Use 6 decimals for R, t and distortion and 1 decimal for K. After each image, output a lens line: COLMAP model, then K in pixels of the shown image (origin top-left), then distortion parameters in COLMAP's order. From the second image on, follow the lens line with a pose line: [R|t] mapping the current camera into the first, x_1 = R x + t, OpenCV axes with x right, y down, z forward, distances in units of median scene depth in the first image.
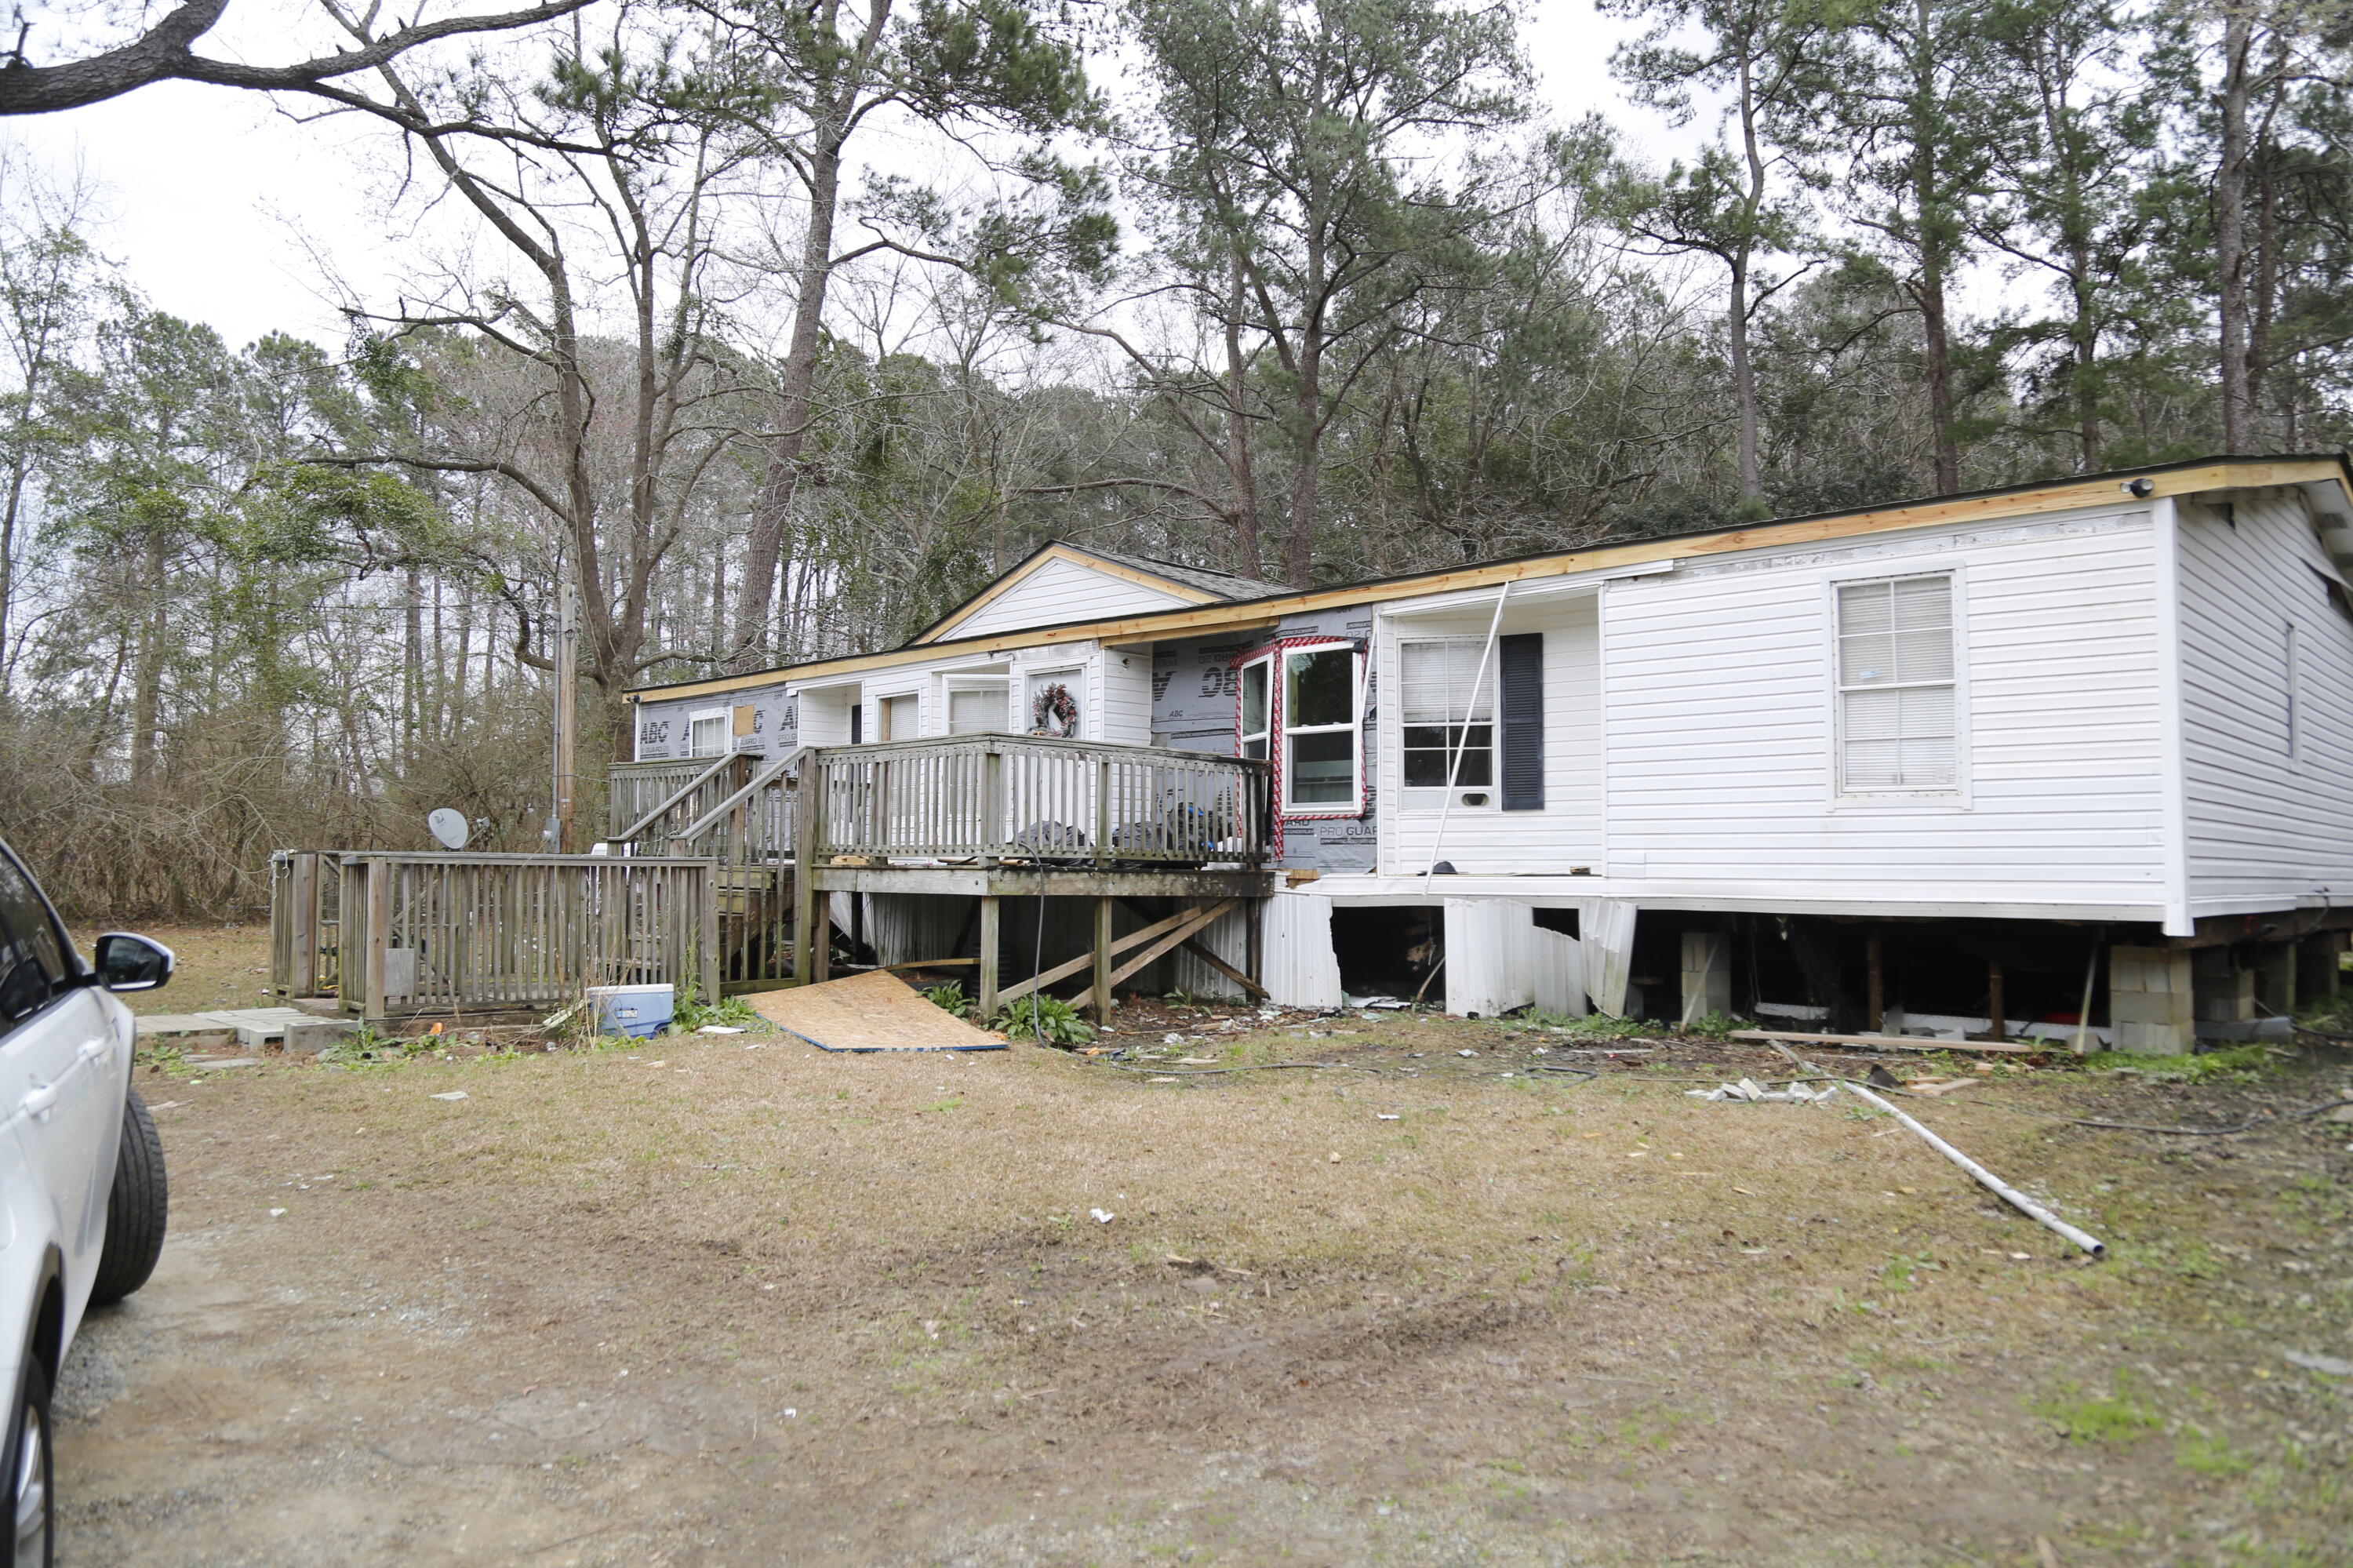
lens RADIAL K [[1624.8, 0, 1183.8], [0, 1624.8, 783.3], [0, 0, 1]] dist [-0.126750, 0.076714]
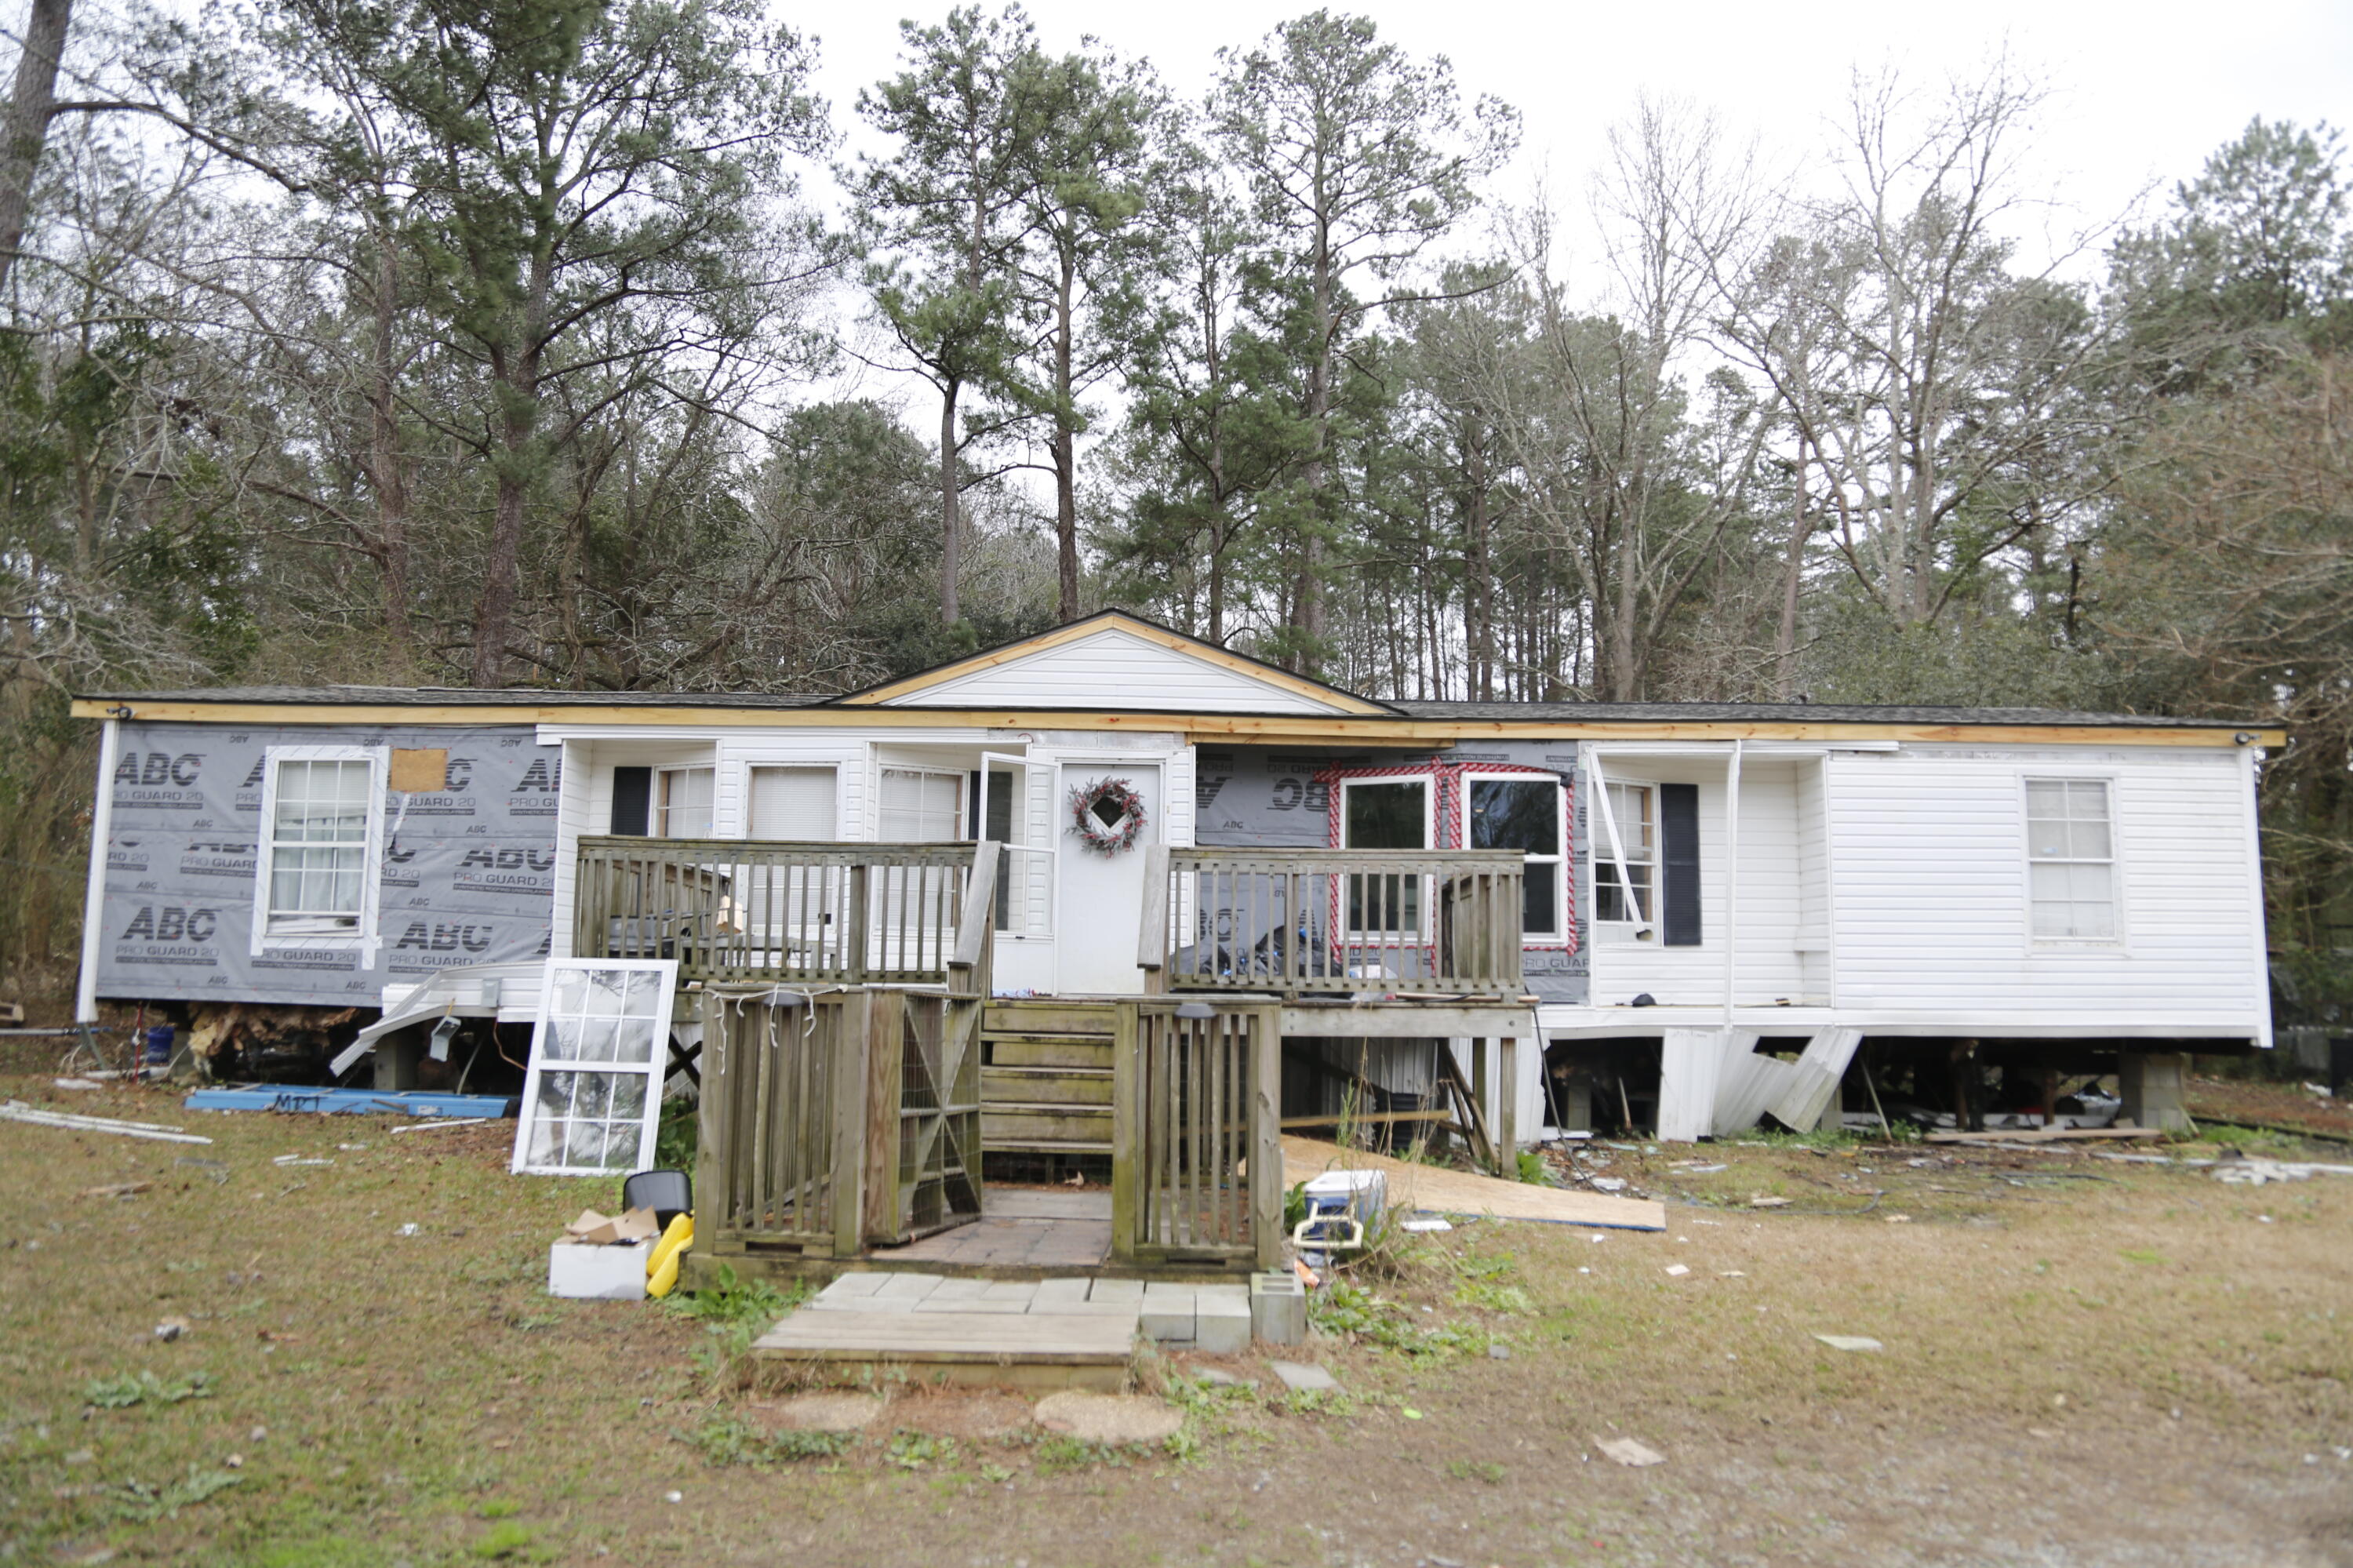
lens RADIAL K [[1631.6, 0, 1209.1], [0, 1631.6, 781.4], [0, 0, 1]] dist [-0.120806, 0.070865]
pose [[0.716376, 0.089232, 0.691985, -0.763140], [-0.044529, 0.995613, -0.082287, 0.009889], [-0.696292, 0.028135, 0.717207, 0.430565]]
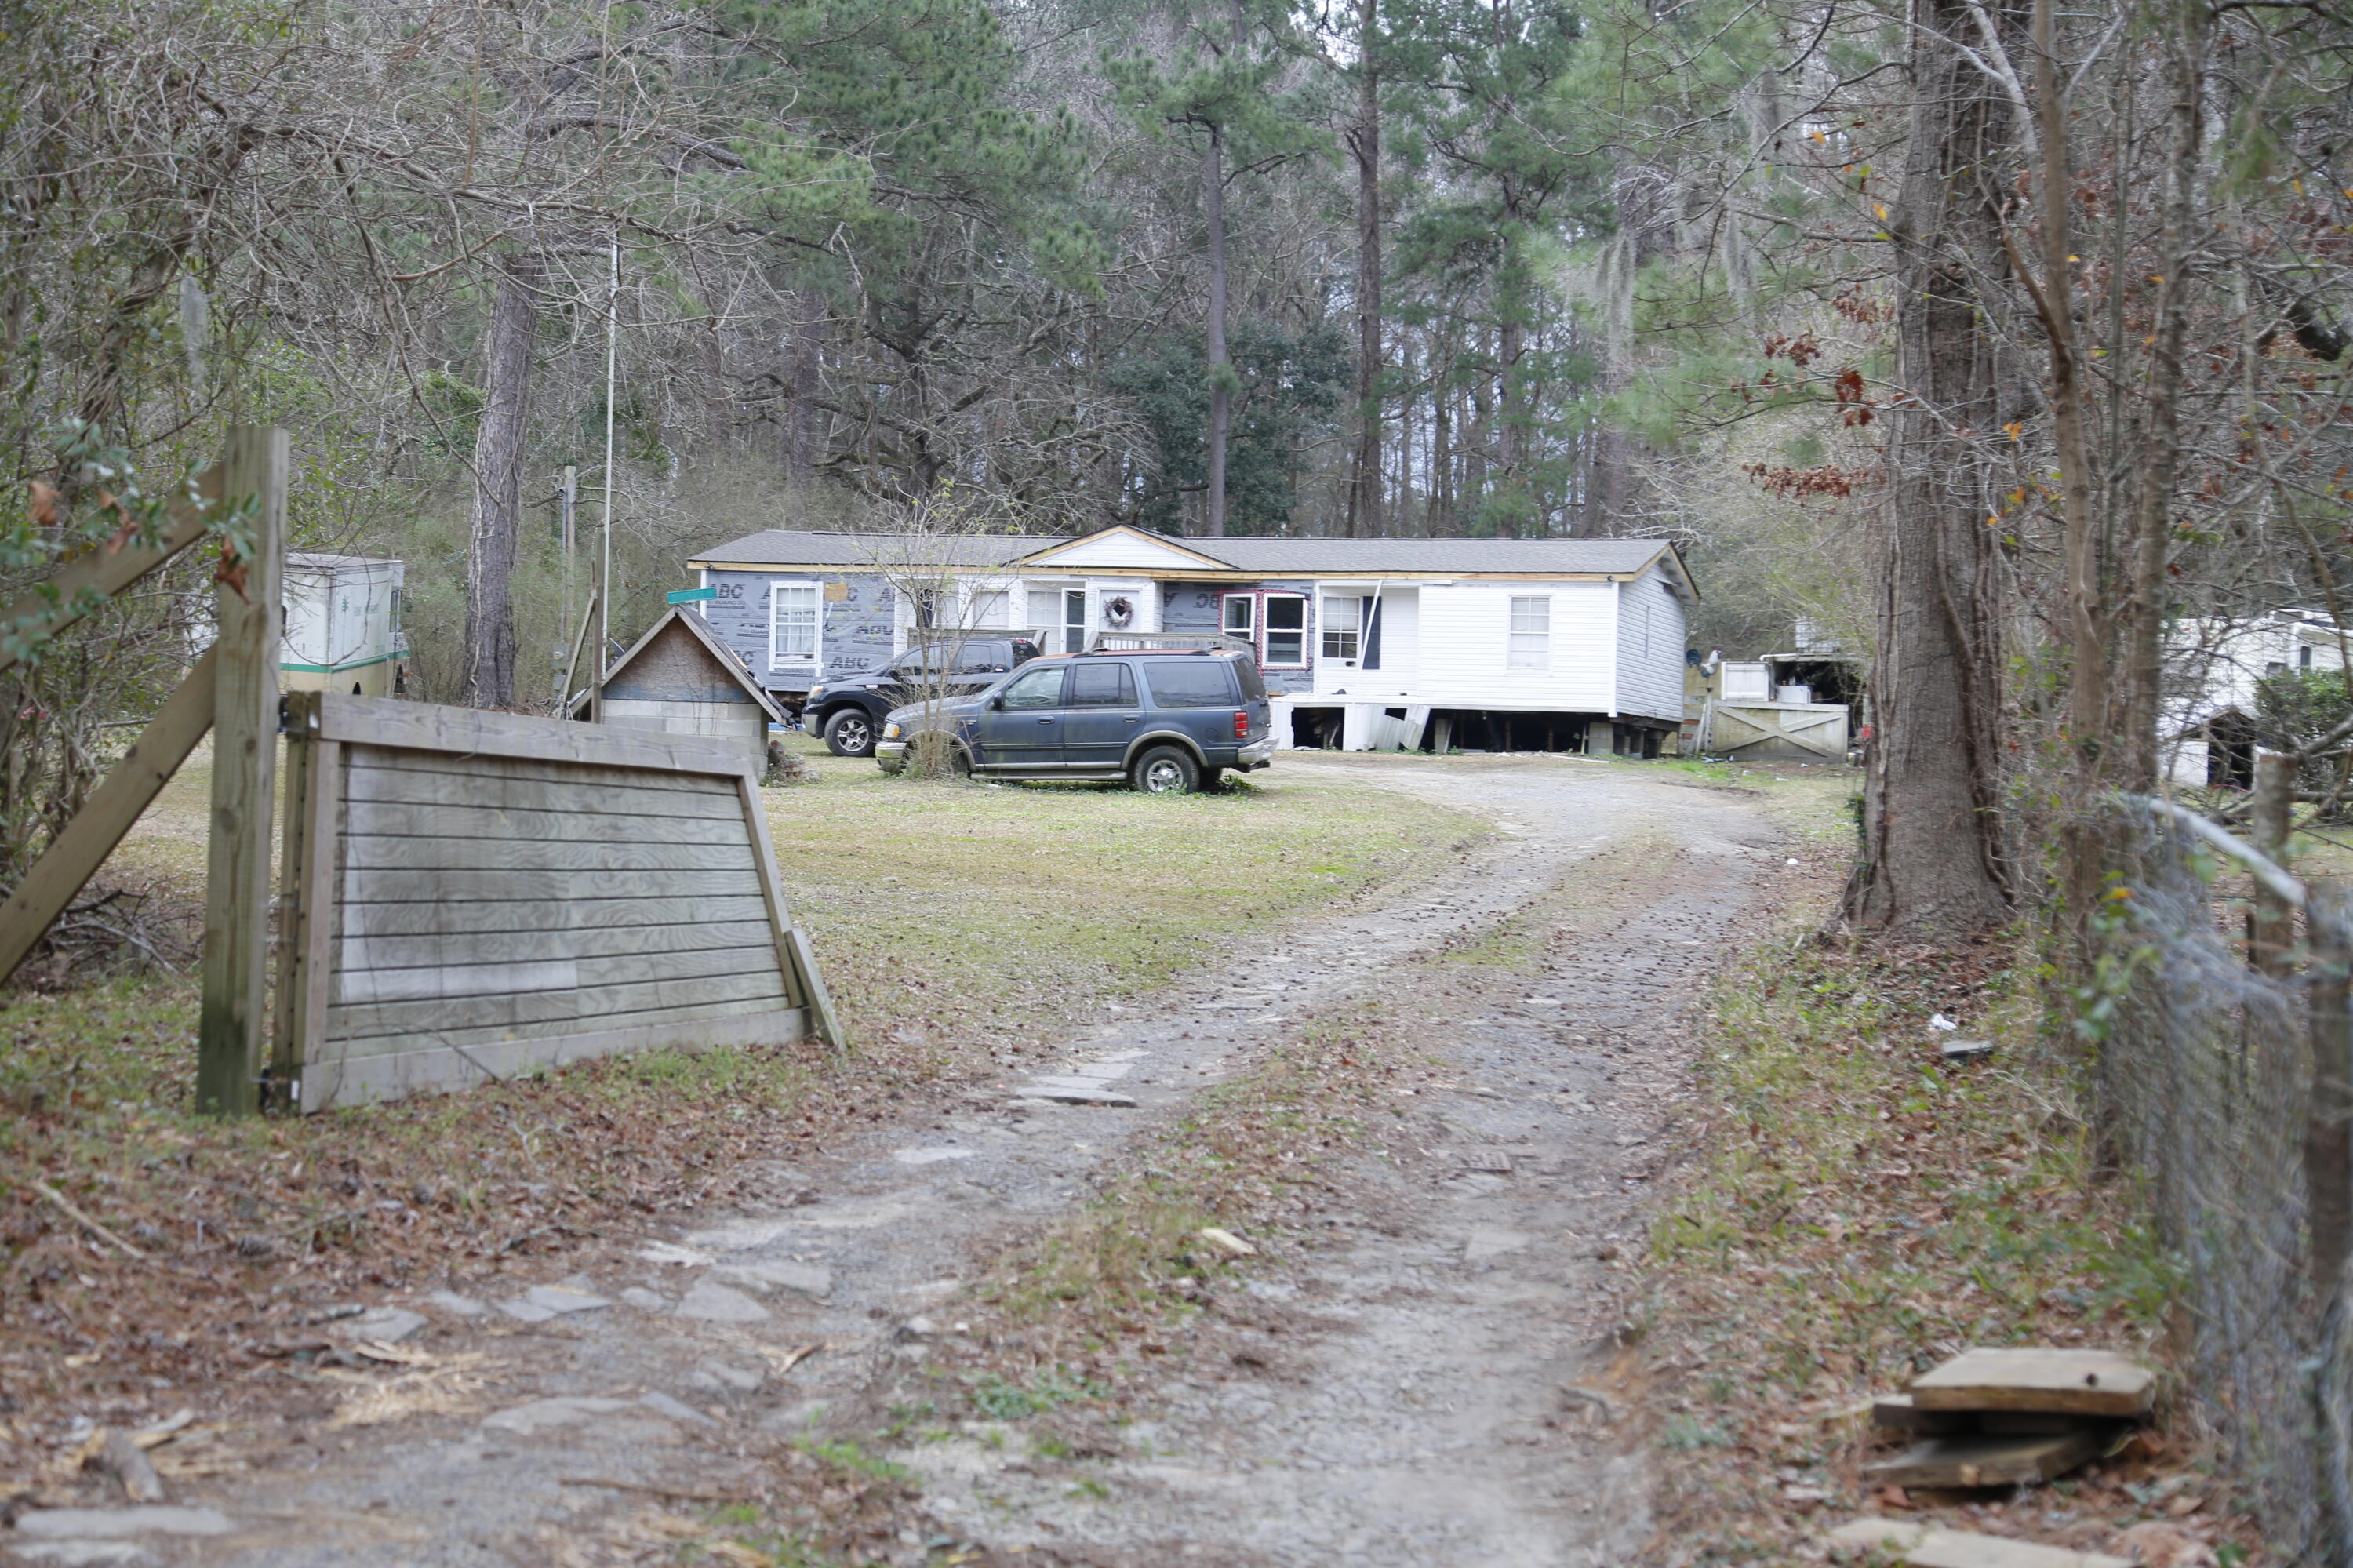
lens RADIAL K [[3904.9, 0, 1186.0], [0, 3904.9, 794.4], [0, 0, 1]] dist [0.245035, 0.087419]
pose [[0.876334, 0.014862, 0.481475, -2.813920], [-0.046178, 0.997512, 0.053258, -0.094041], [-0.479486, -0.068906, 0.874840, -3.960077]]
